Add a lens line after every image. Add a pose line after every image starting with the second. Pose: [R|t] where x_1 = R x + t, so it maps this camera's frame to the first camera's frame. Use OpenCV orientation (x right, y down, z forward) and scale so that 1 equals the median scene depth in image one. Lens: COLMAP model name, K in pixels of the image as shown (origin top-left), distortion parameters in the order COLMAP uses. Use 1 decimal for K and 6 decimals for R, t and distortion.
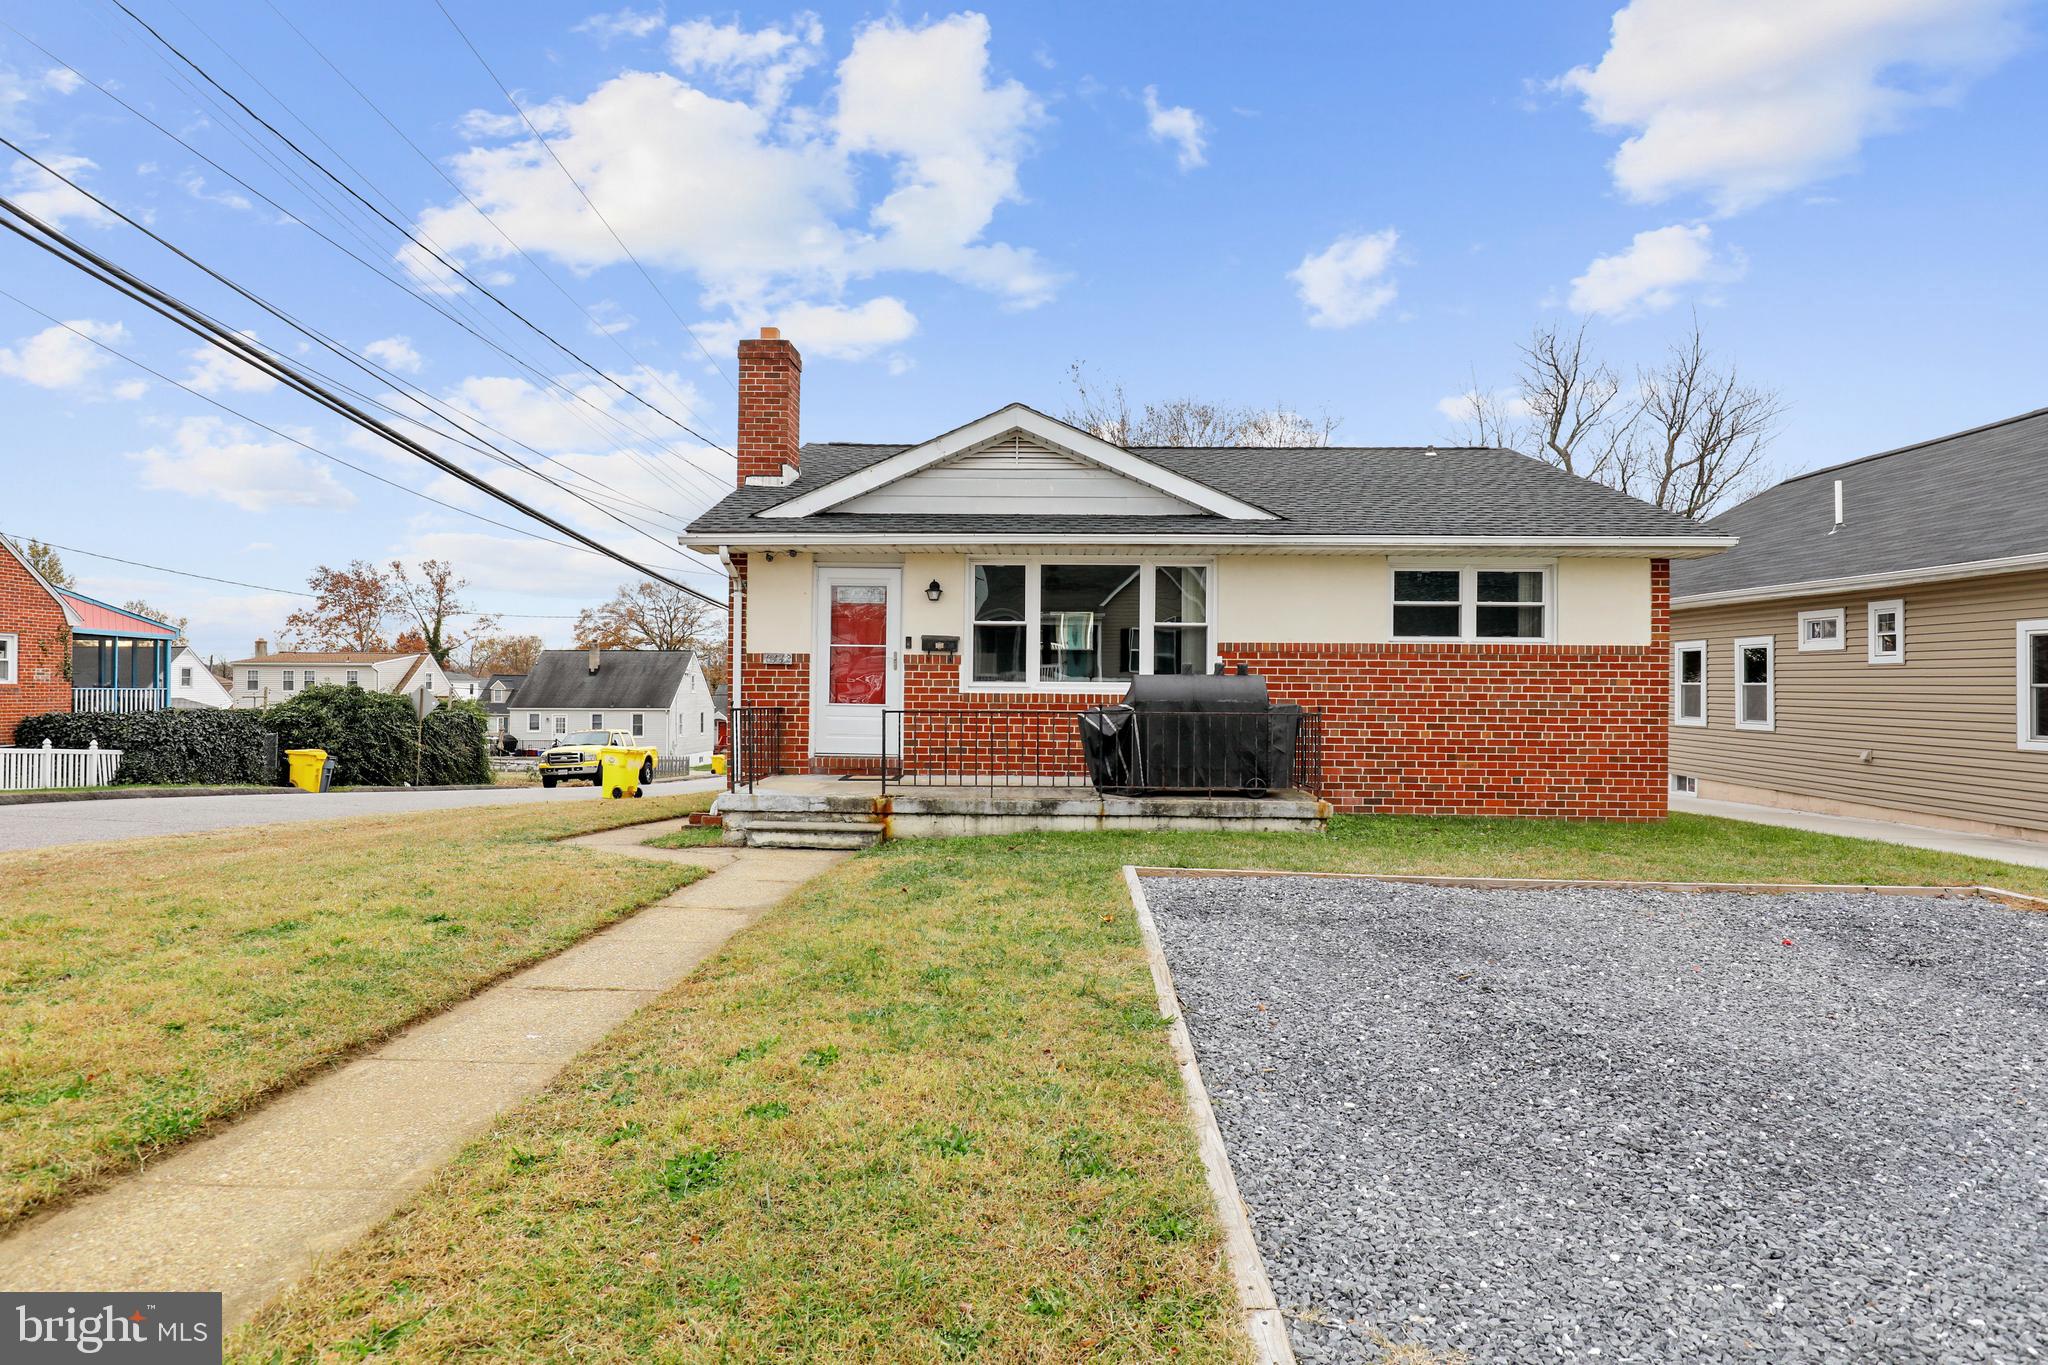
lens RADIAL K [[1114.5, 0, 1008.7], [0, 1114.5, 682.4], [0, 0, 1]] dist [-0.014369, -0.000098]
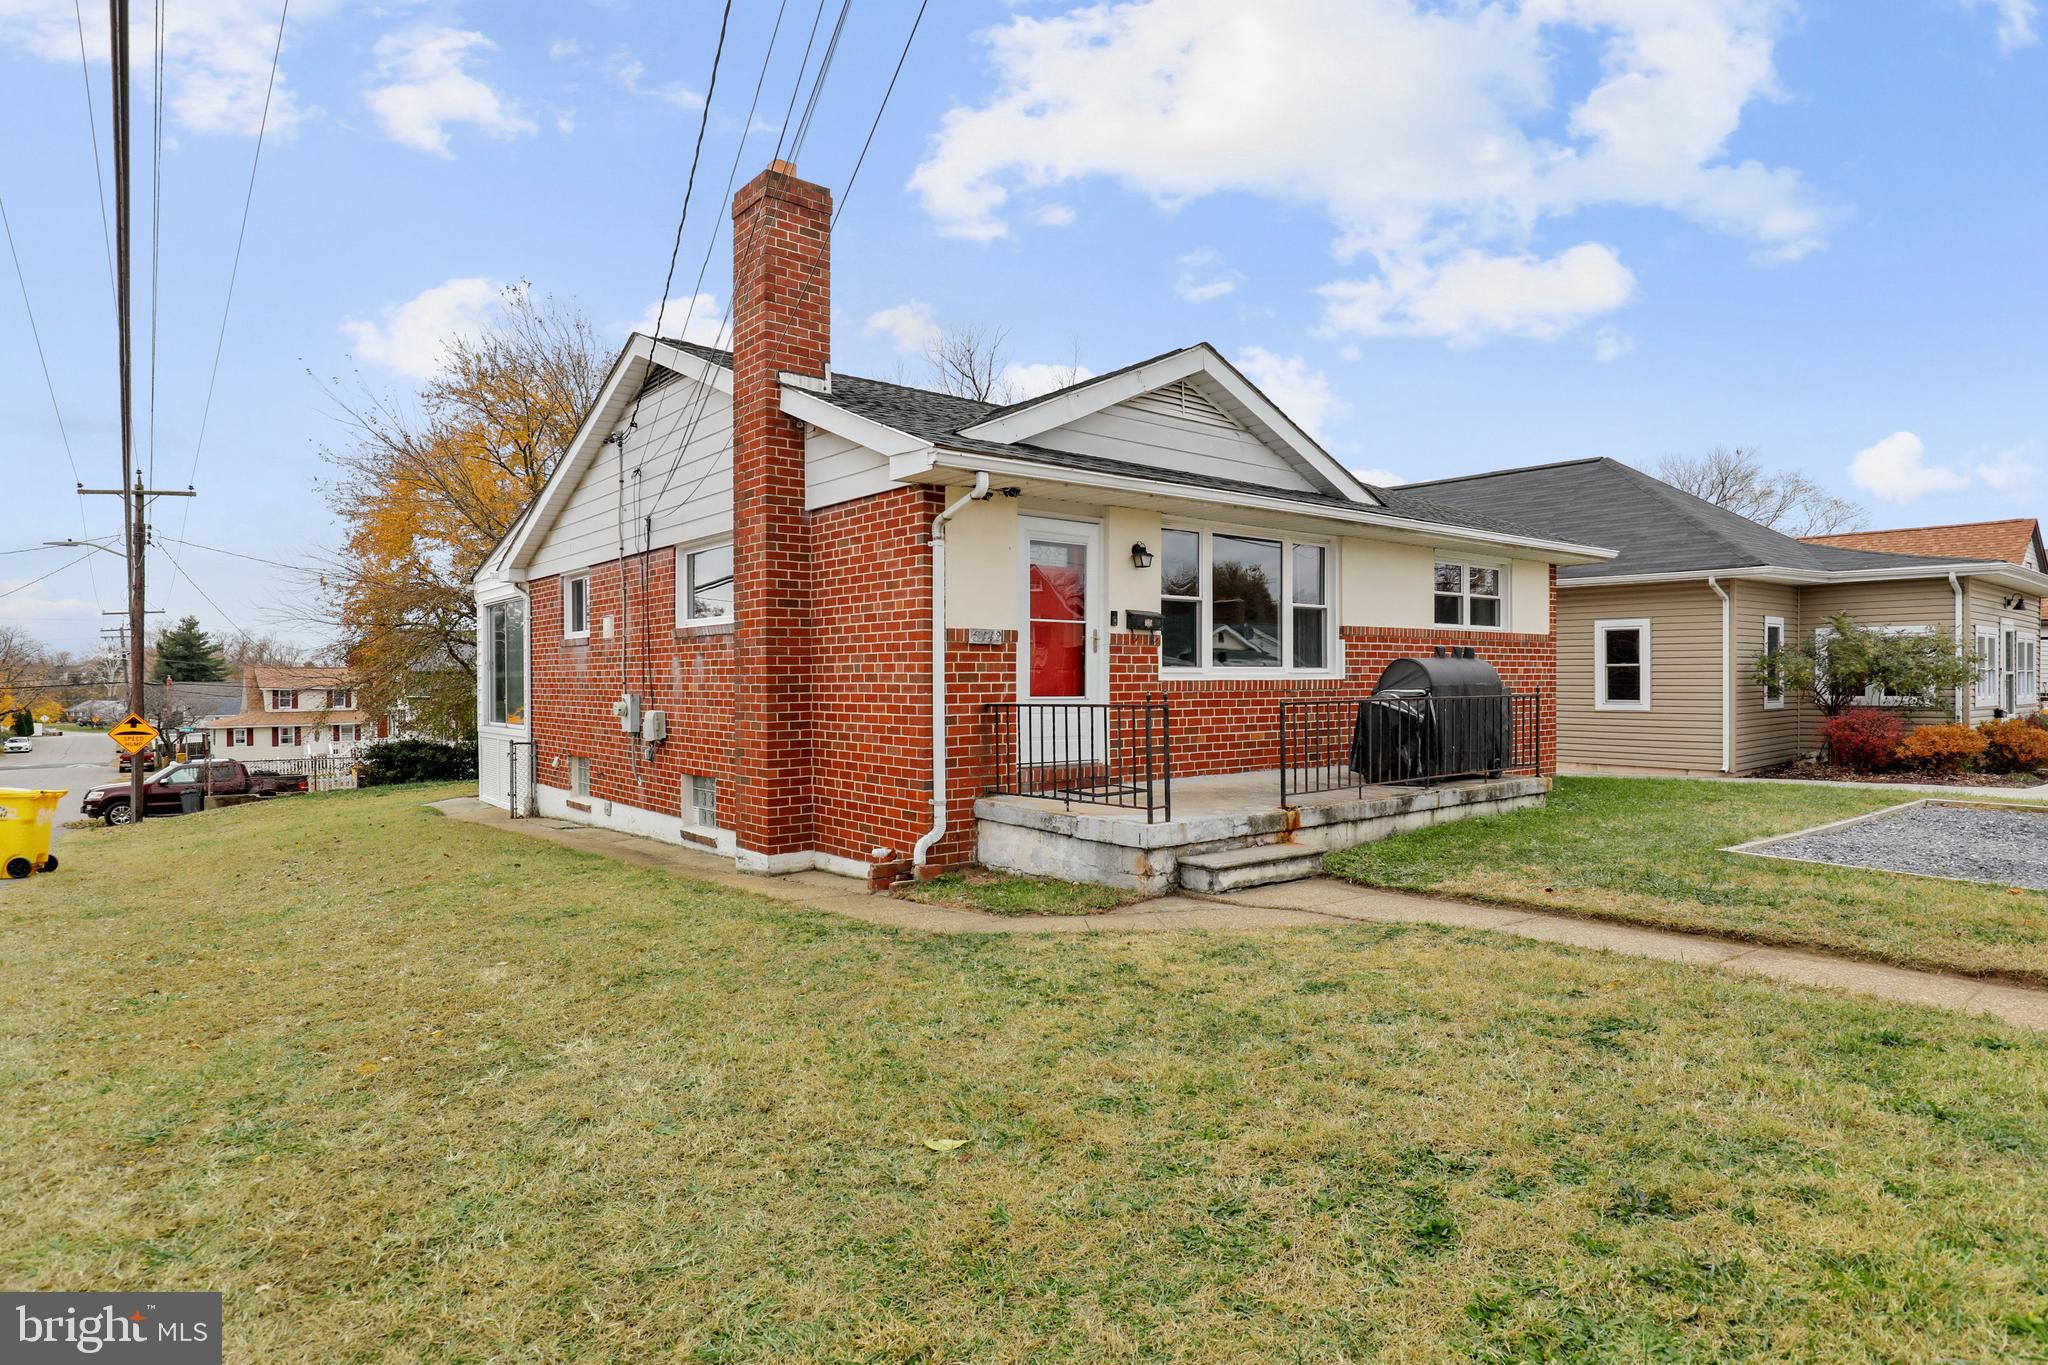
lens RADIAL K [[1113.9, 0, 1012.1], [0, 1113.9, 694.2], [0, 0, 1]] dist [-0.000891, 0.000474]
pose [[0.753871, -0.021023, 0.656686, -0.680763], [0.007978, 0.999707, 0.022846, -0.000296], [-0.656974, -0.011984, 0.753818, 0.453215]]
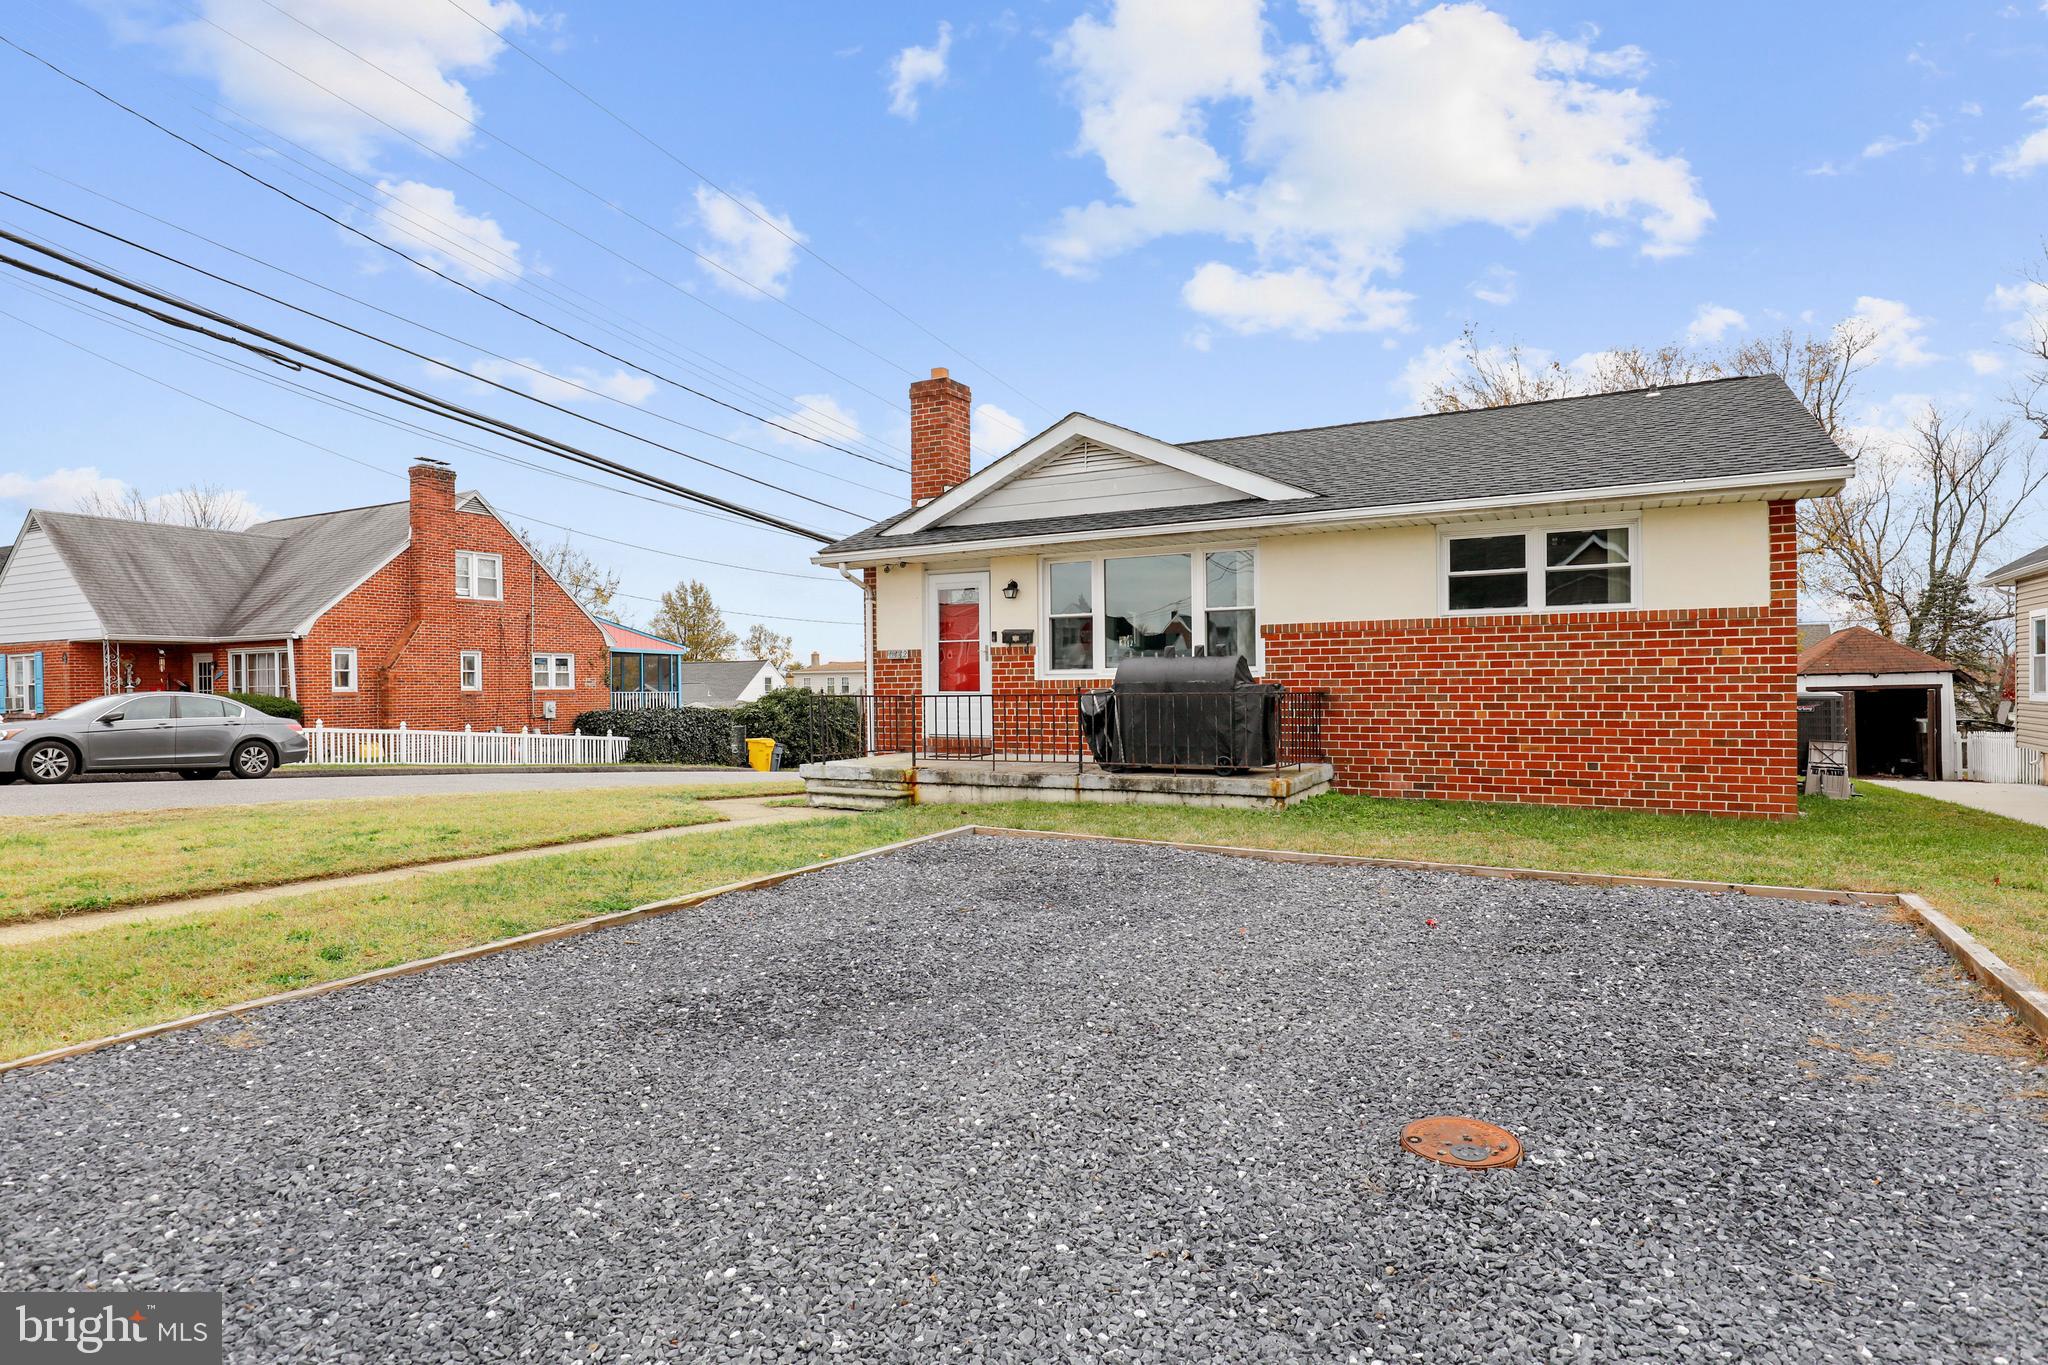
lens RADIAL K [[1113.9, 0, 1012.1], [0, 1113.9, 694.2], [0, 0, 1]] dist [-0.000891, 0.000474]
pose [[0.889858, -0.014609, -0.456003, 0.448345], [0.020221, 0.999768, 0.007430, 0.014927], [0.455789, -0.015832, 0.889947, 0.000985]]
